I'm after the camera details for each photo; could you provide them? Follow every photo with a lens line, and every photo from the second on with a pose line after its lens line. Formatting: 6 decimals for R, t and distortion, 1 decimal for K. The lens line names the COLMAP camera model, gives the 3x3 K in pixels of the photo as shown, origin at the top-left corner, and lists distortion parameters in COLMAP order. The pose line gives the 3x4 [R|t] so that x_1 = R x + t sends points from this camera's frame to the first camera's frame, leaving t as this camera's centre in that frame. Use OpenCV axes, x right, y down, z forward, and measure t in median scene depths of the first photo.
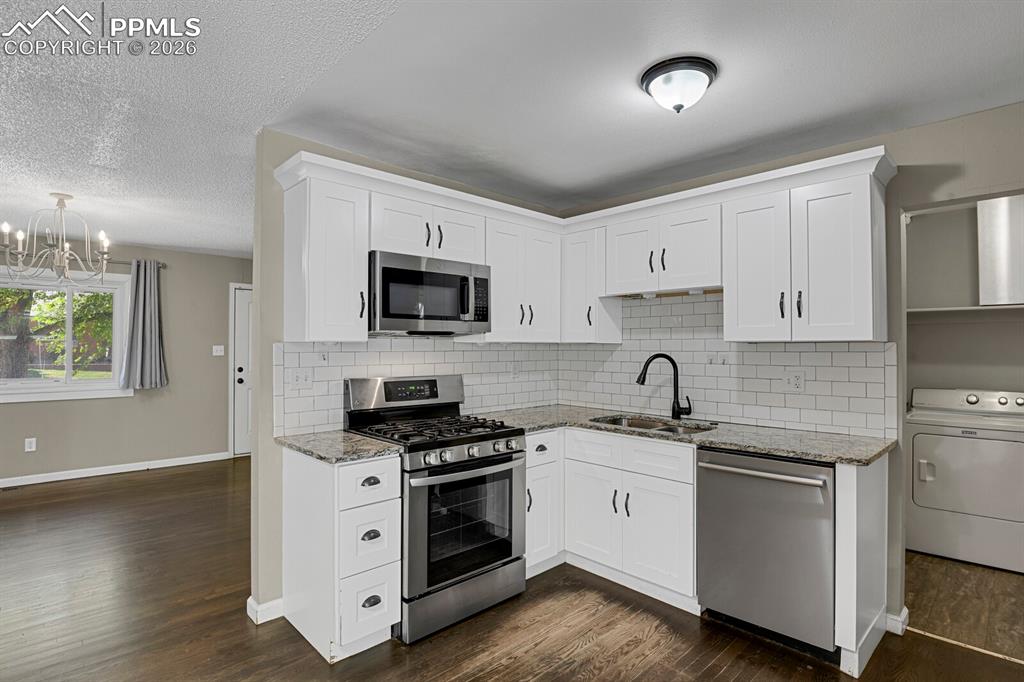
lens RADIAL K [[503.5, 0, 517.1], [0, 503.5, 342.0], [0, 0, 1]] dist [-0.017049, -0.004546]
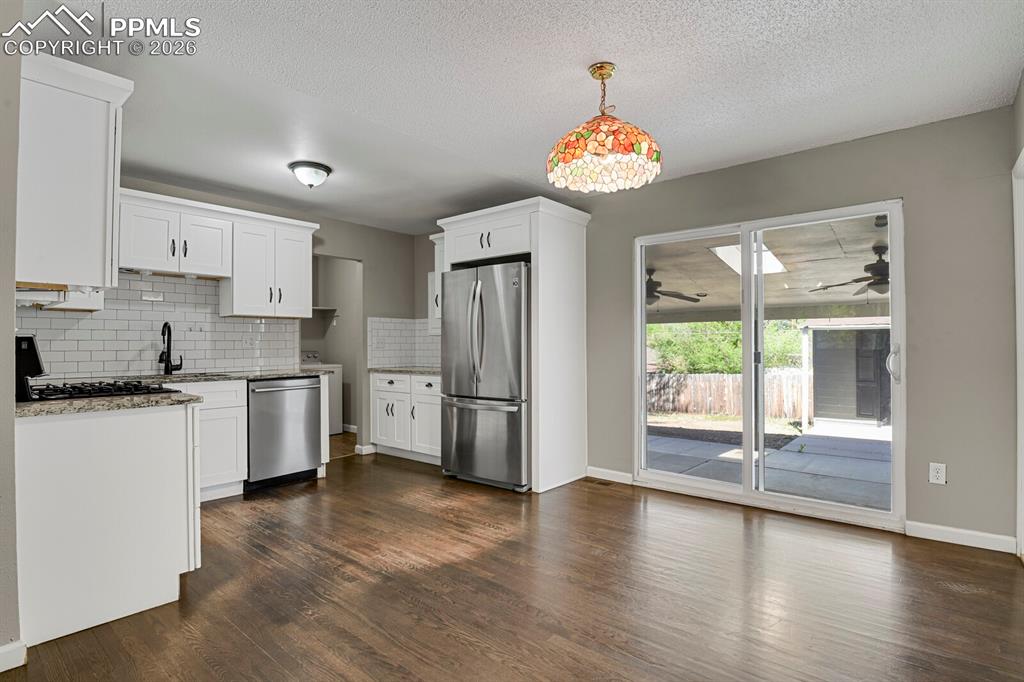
lens RADIAL K [[503.5, 0, 512.4], [0, 503.5, 340.3], [0, 0, 1]] dist [-0.017049, -0.004546]
pose [[-0.097580, 0.005427, 0.995213, -1.184640], [-0.007028, 0.999956, -0.006142, 0.081414], [-0.995203, -0.007594, -0.097538, 0.319376]]
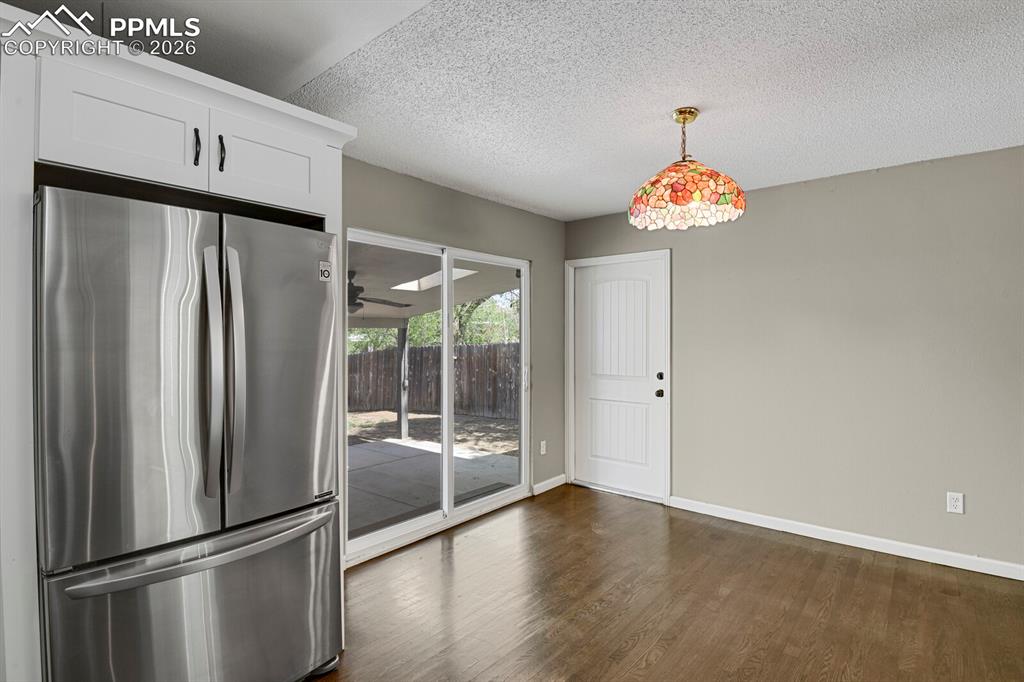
lens RADIAL K [[503.5, 0, 513.1], [0, 503.5, 341.0], [0, 0, 1]] dist [-0.017049, -0.004546]
pose [[-0.994643, 0.000058, -0.103370, 0.066180], [0.000486, 0.999991, -0.004111, 0.011571], [0.103369, -0.004139, -0.994634, 0.940761]]
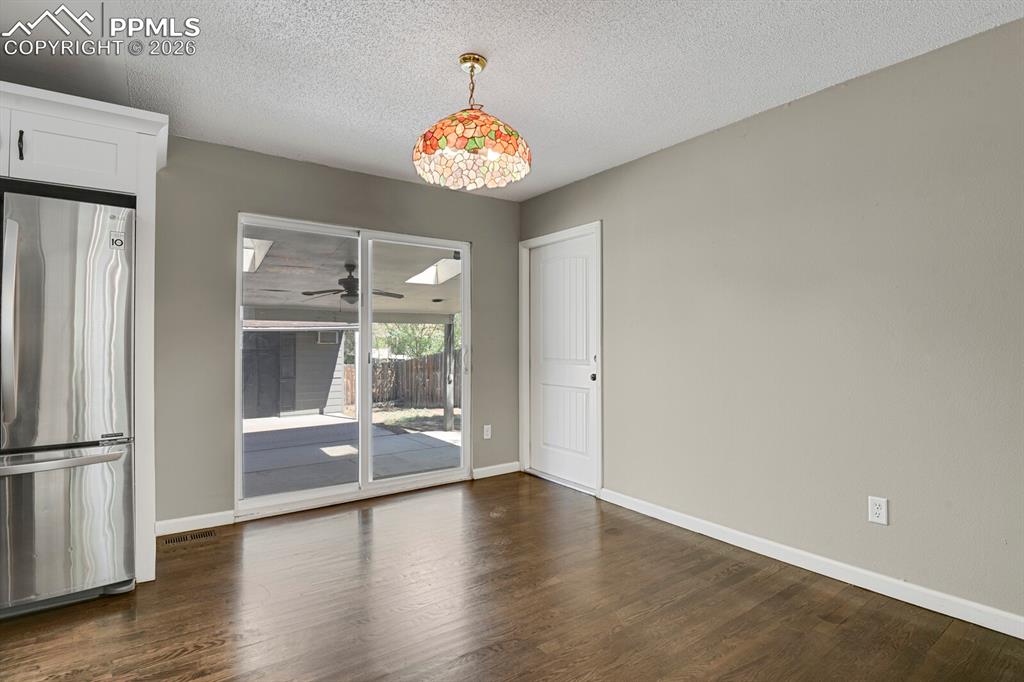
lens RADIAL K [[503.5, 0, 510.9], [0, 503.5, 340.9], [0, 0, 1]] dist [-0.017049, -0.004546]
pose [[-0.989014, -0.000026, 0.147825, -0.522549], [-0.002450, 0.999866, -0.016216, 0.088089], [-0.147805, -0.016400, -0.988881, 0.904620]]
